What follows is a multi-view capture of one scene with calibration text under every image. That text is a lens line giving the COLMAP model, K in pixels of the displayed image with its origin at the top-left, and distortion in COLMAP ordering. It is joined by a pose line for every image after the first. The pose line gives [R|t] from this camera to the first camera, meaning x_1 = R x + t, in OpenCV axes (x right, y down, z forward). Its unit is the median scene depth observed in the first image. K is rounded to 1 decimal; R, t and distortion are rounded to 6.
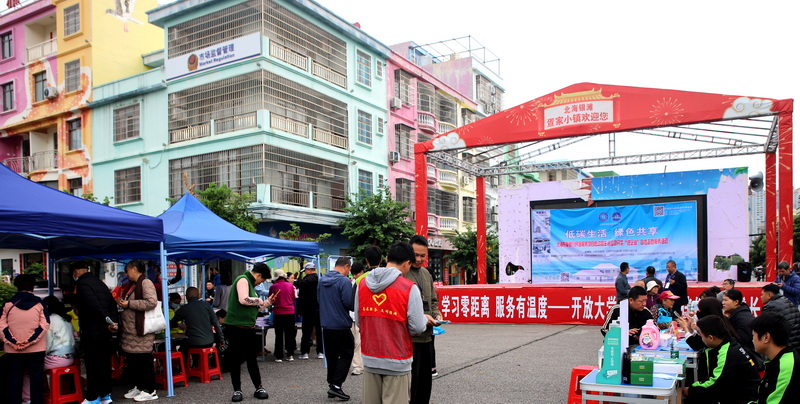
lens RADIAL K [[578.3, 0, 400.0], [0, 578.3, 202.0], [0, 0, 1]] dist [-0.000010, -0.000022]
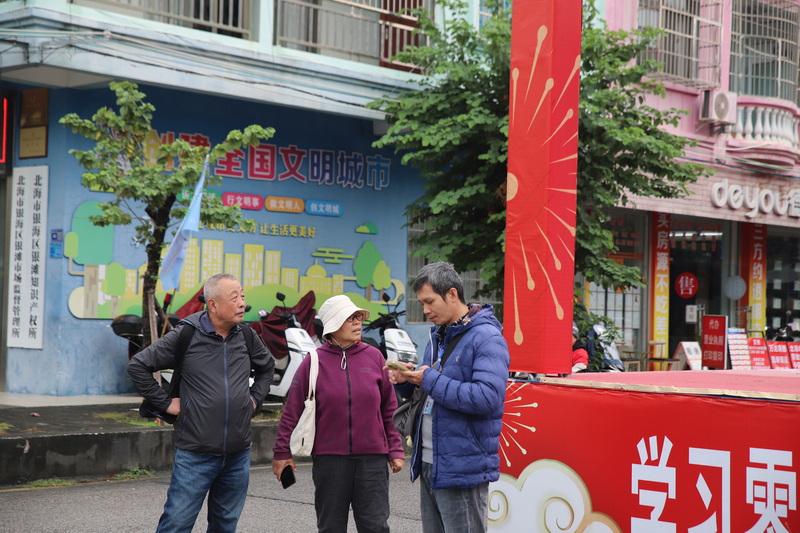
lens RADIAL K [[1588.2, 0, 400.0], [0, 1588.2, 266.5], [0, 0, 1]] dist [0.589681, 0.028827]
pose [[0.980258, 0.030219, -0.195400, 0.056612], [-0.010117, 0.994623, 0.103066, 0.037635], [0.197464, -0.099055, 0.975293, 0.308612]]
